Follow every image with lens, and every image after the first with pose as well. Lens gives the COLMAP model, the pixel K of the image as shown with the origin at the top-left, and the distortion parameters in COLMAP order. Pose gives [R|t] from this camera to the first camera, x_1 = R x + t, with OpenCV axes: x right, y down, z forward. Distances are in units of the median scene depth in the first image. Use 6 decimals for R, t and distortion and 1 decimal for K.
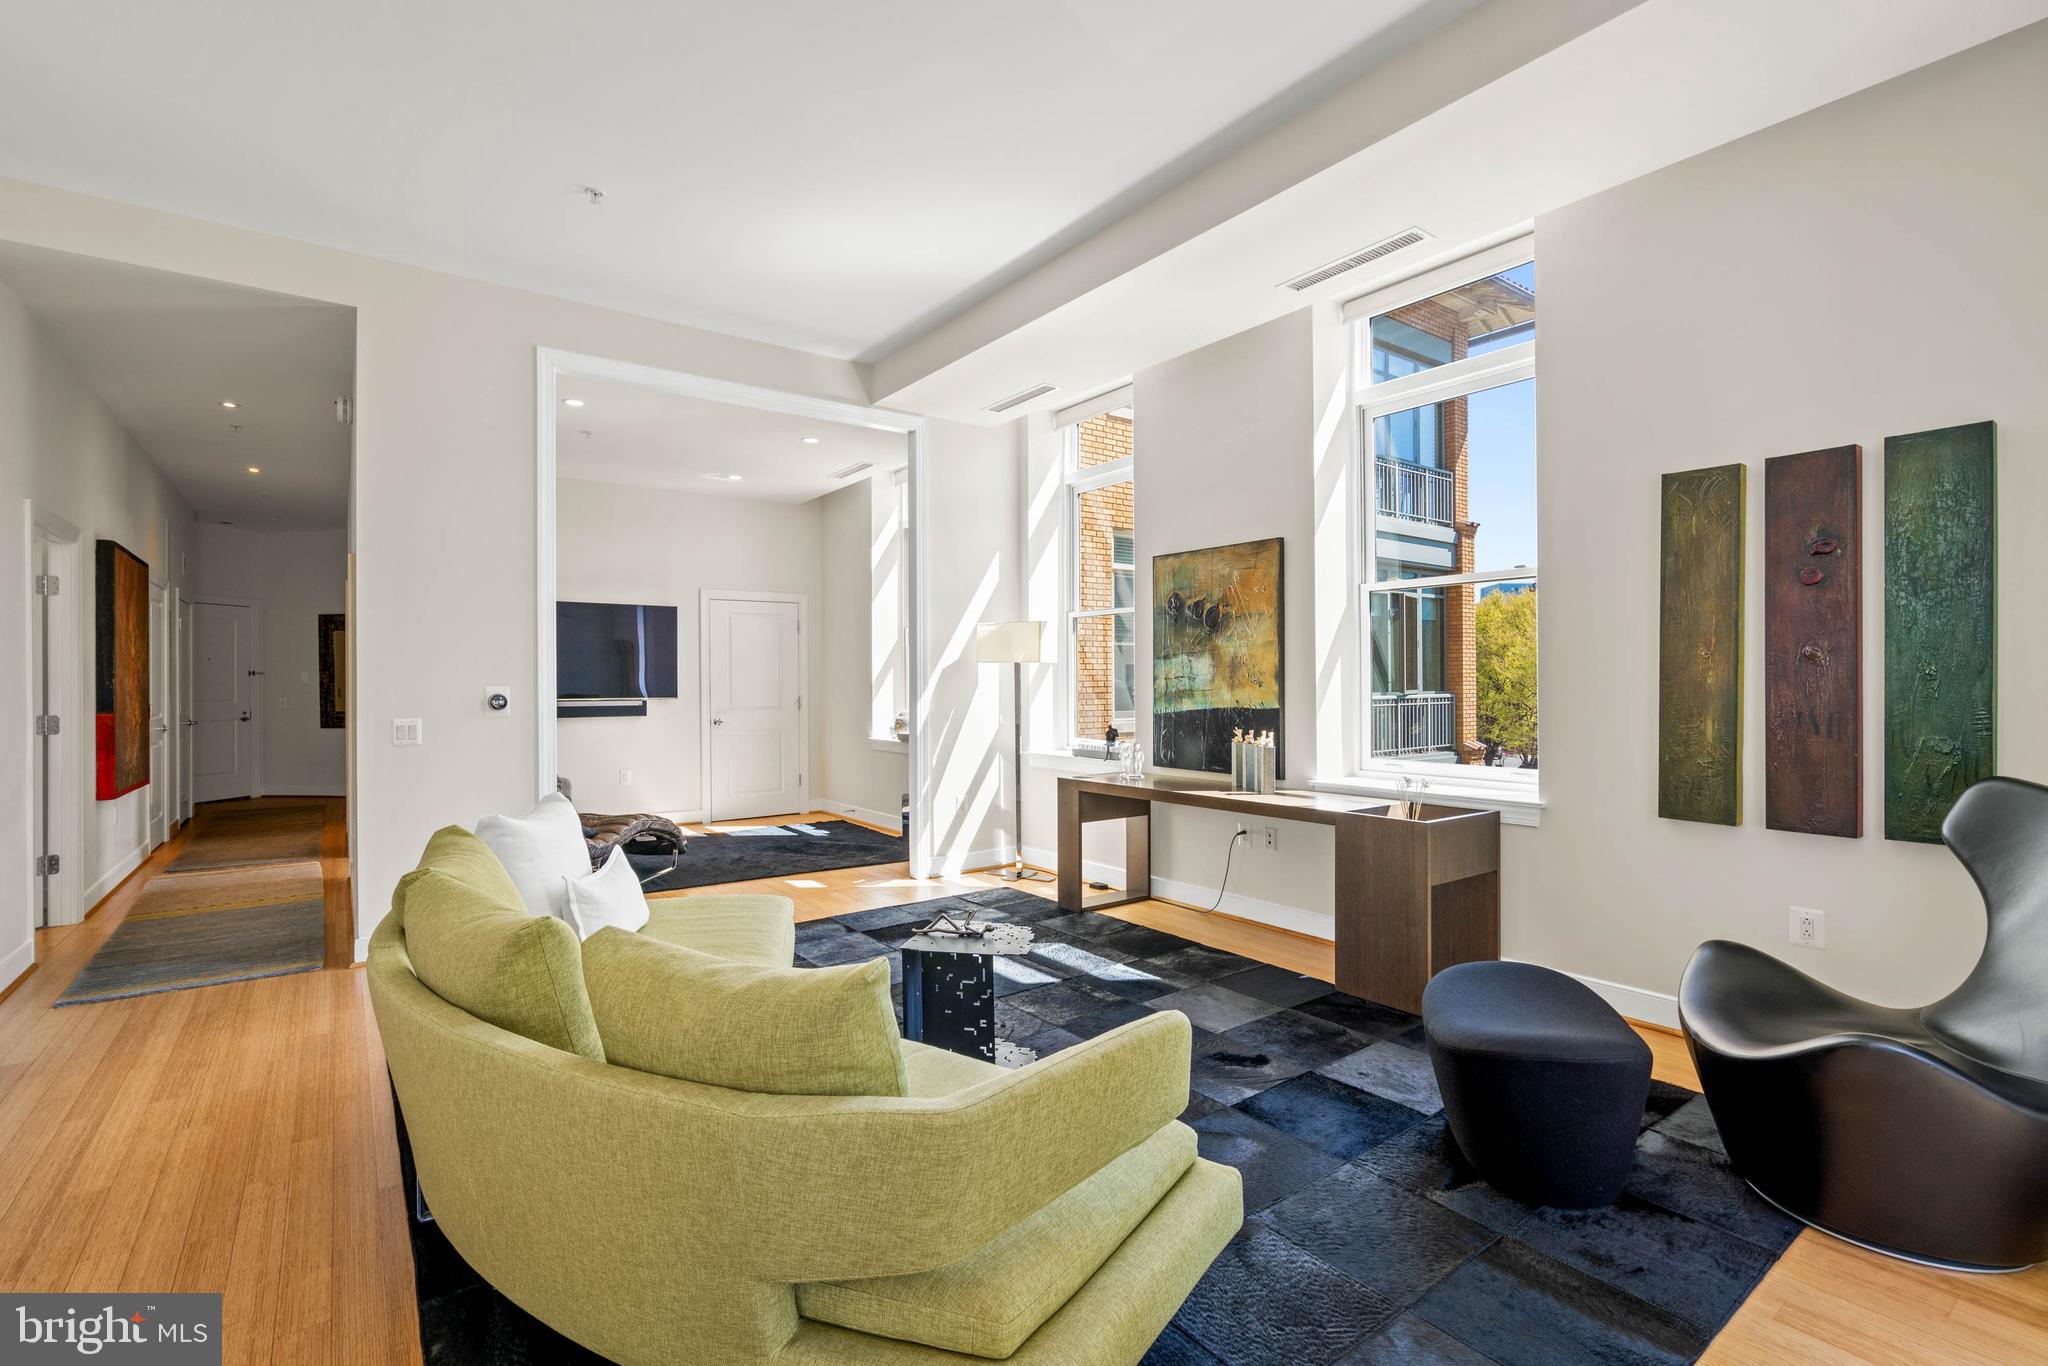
lens RADIAL K [[925.3, 0, 1023.8], [0, 925.3, 683.1], [0, 0, 1]] dist [-0.001283, 0.001822]
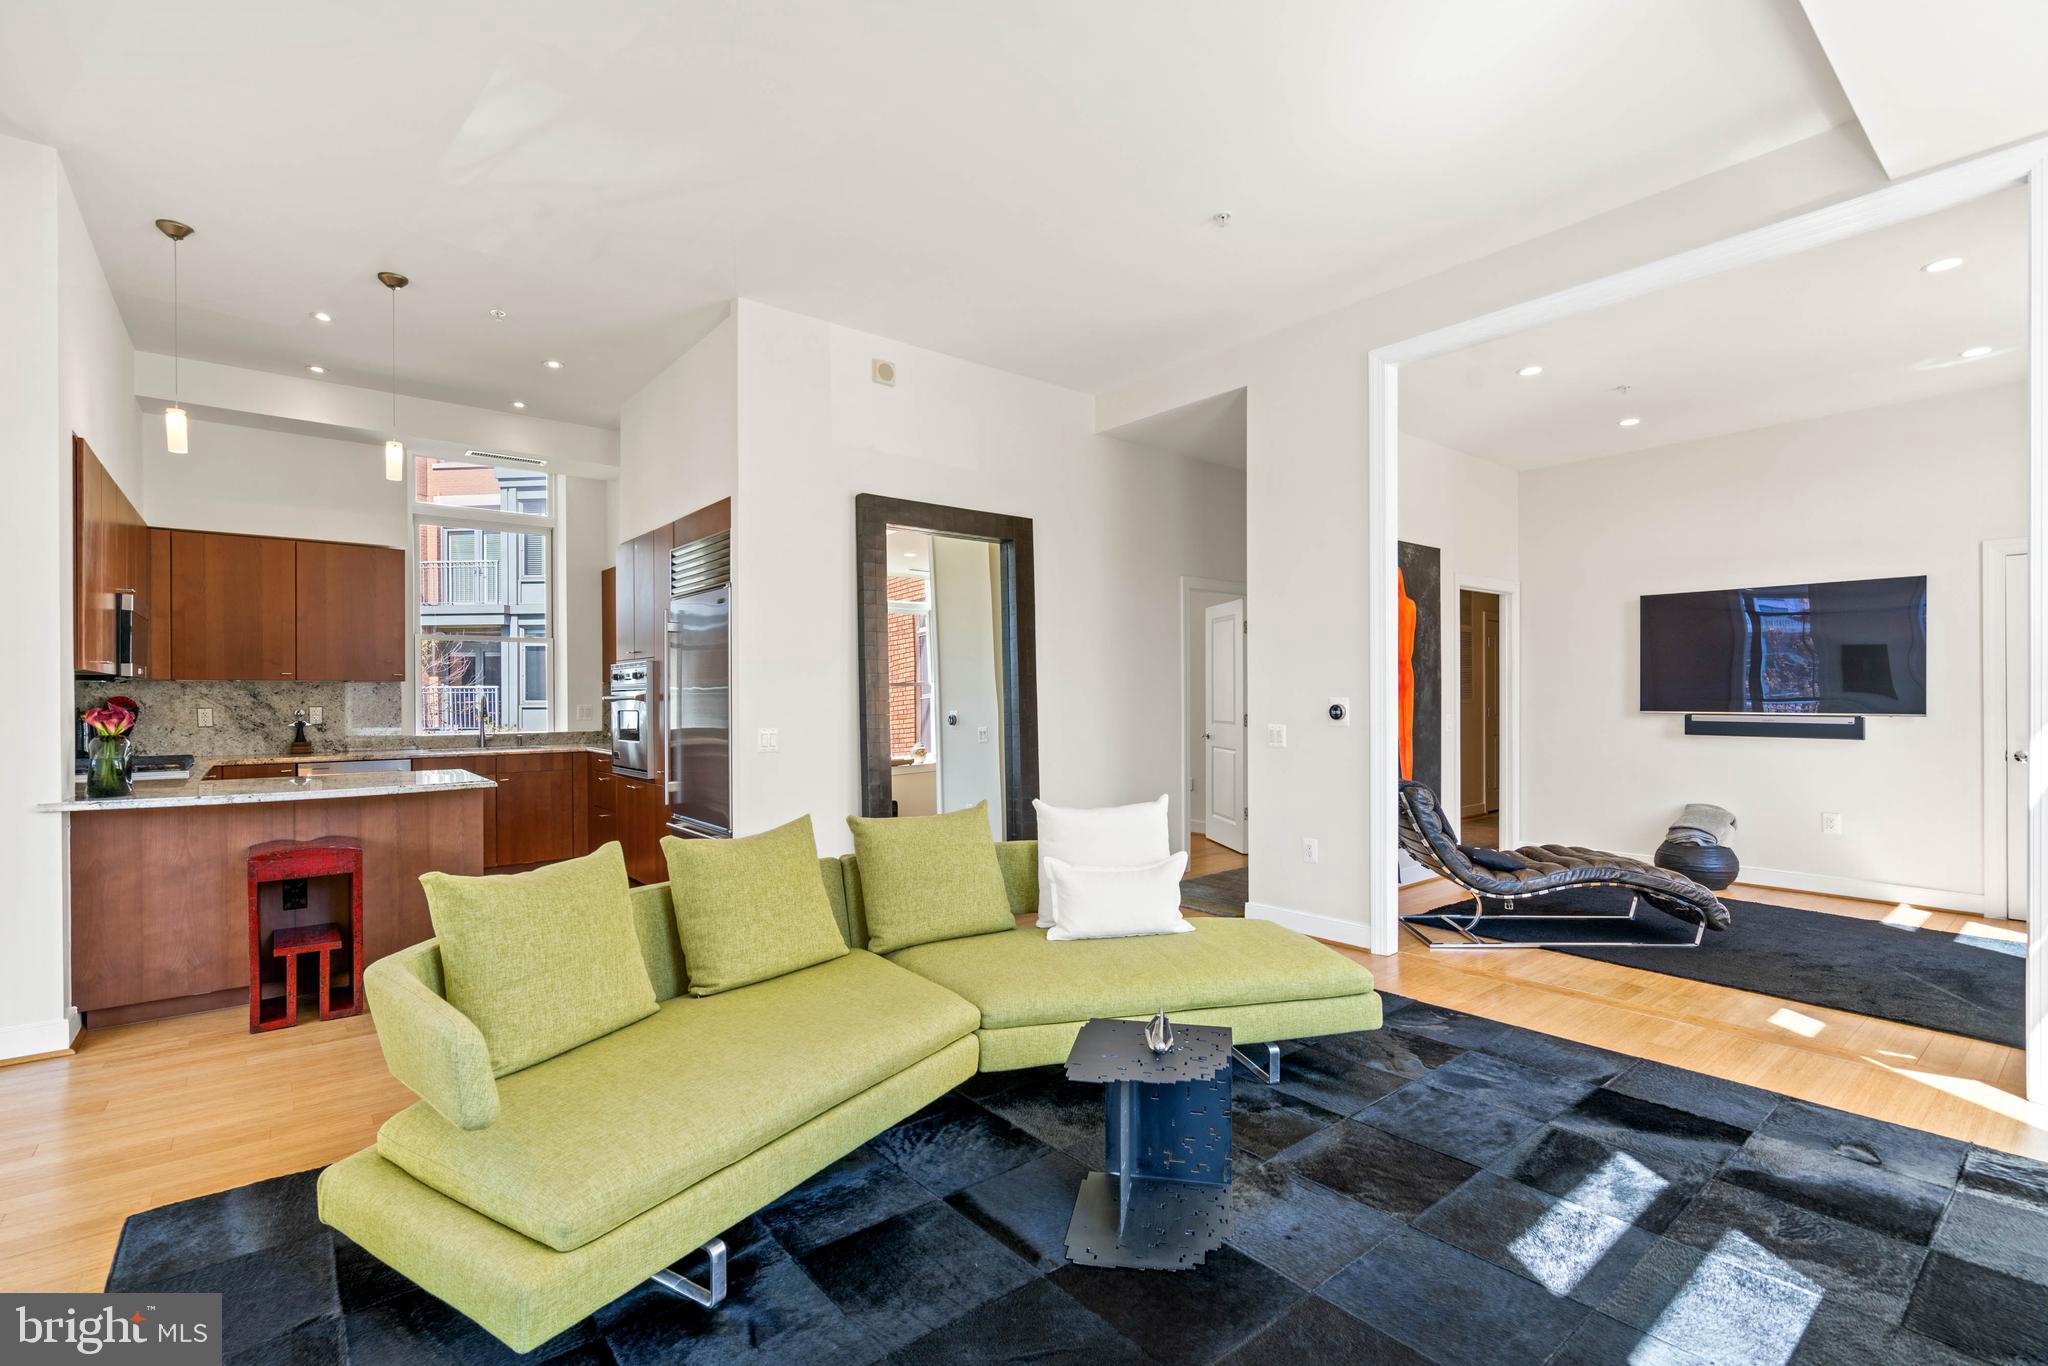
lens RADIAL K [[925.3, 0, 1021.2], [0, 925.3, 699.6], [0, 0, 1]] dist [-0.001283, 0.001822]
pose [[0.038539, 0.010738, -0.999199, 0.400902], [0.001074, 0.999941, 0.010788, -0.004293], [0.999257, -0.001489, 0.038525, 0.526802]]
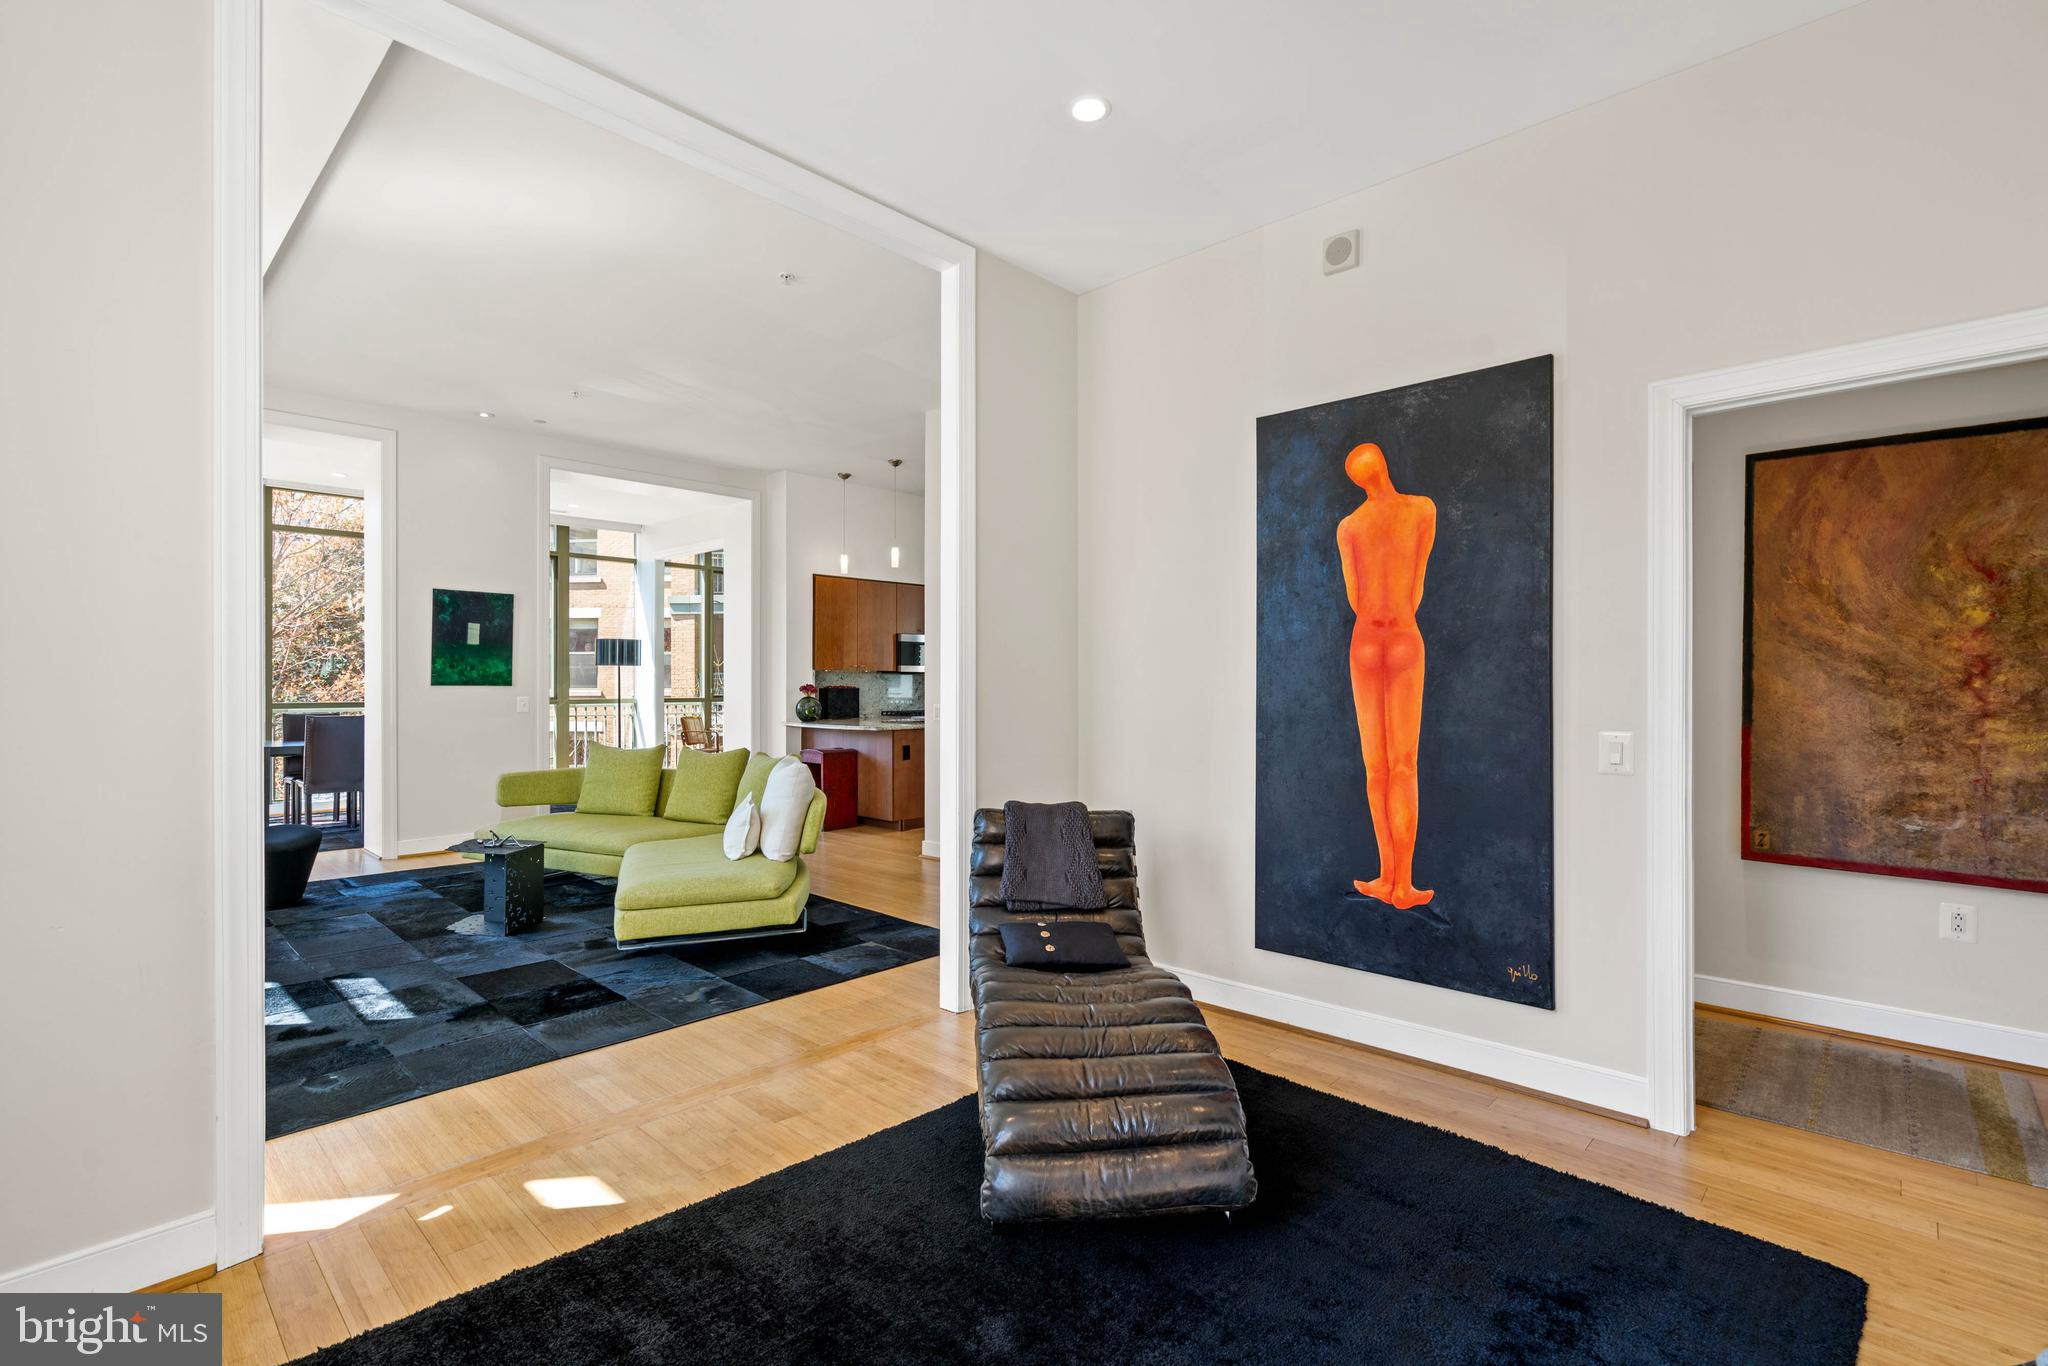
lens RADIAL K [[925.3, 0, 991.1], [0, 925.3, 678.7], [0, 0, 1]] dist [-0.001283, 0.001822]
pose [[-0.988816, 0.006060, -0.149017, -0.392963], [0.006068, 0.999982, 0.000403, -0.002675], [0.149017, -0.000506, -0.988835, 1.610572]]
